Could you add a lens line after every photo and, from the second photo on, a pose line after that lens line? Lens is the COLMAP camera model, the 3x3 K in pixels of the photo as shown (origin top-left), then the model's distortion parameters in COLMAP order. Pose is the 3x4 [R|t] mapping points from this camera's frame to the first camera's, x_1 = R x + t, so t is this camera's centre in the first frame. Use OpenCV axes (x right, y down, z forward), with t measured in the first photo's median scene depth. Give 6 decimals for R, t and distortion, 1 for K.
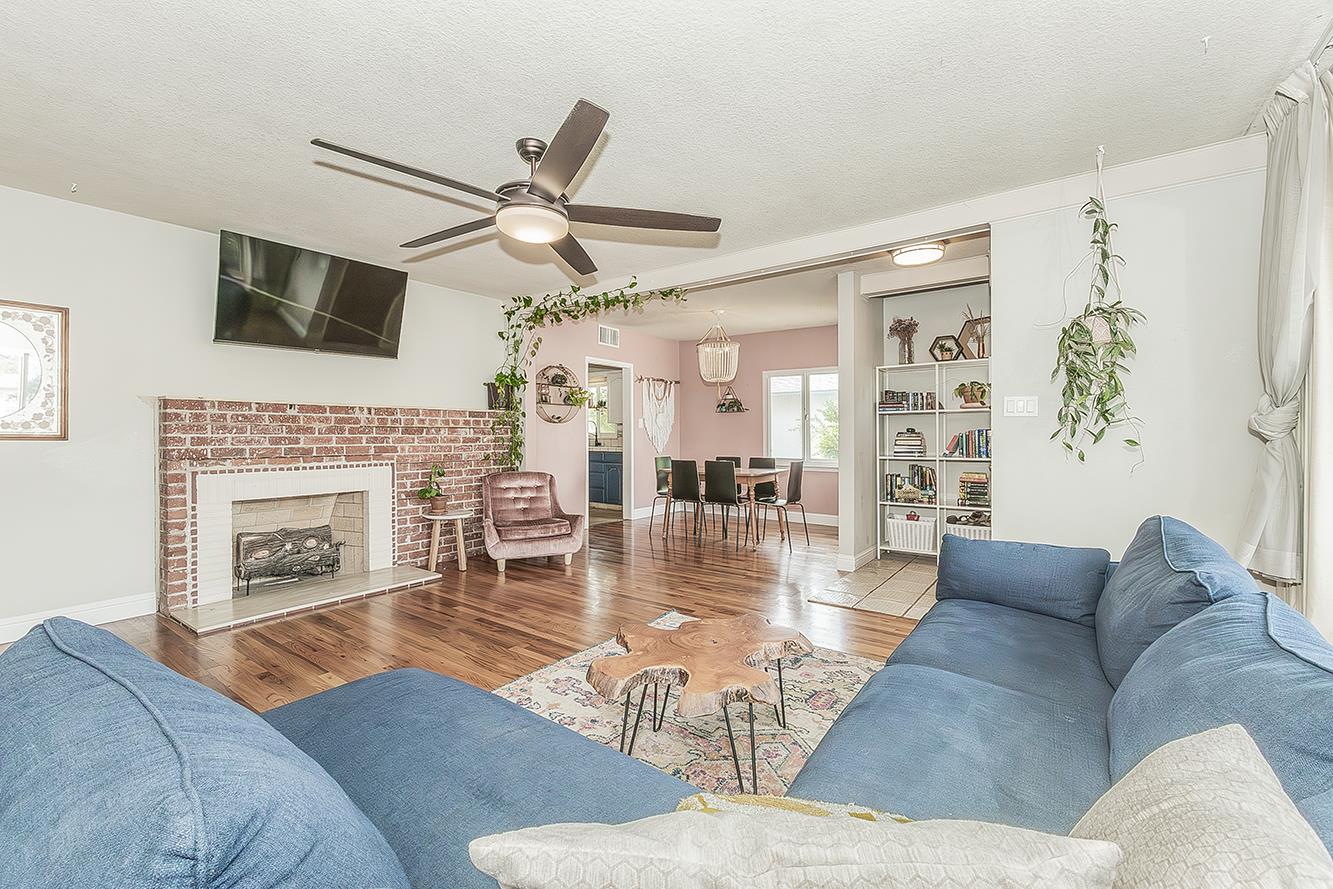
lens RADIAL K [[557.8, 0, 658.0], [0, 557.8, 436.2], [0, 0, 1]] dist [0.002785, 0.000149]
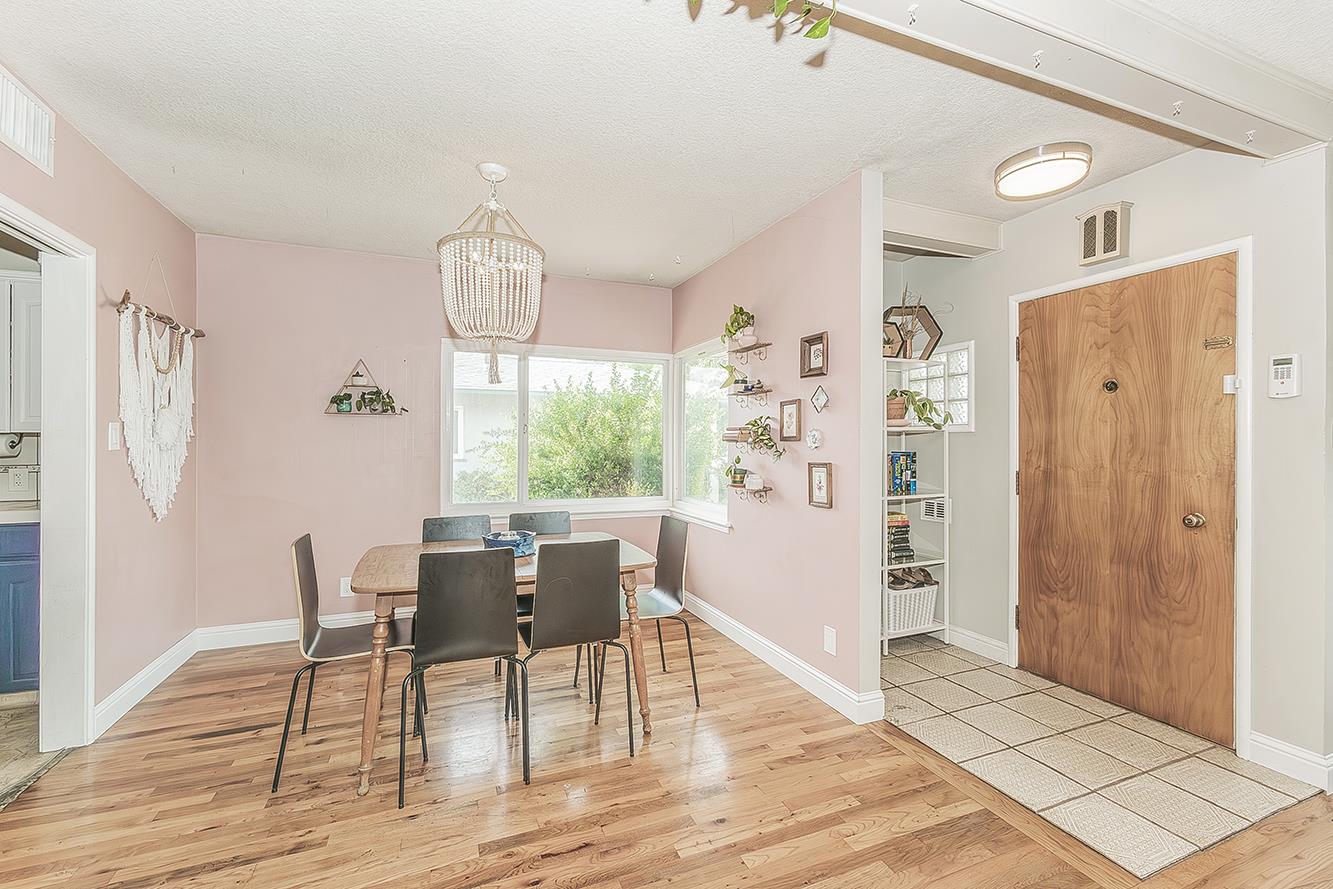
lens RADIAL K [[555.4, 0, 667.3], [0, 555.4, 435.8], [0, 0, 1]] dist [0.005846, -0.001555]
pose [[0.559767, 0.000612, 0.828650, -0.127233], [0.013486, 0.999861, -0.009849, -0.015041], [-0.828540, 0.016688, 0.559681, 0.508993]]
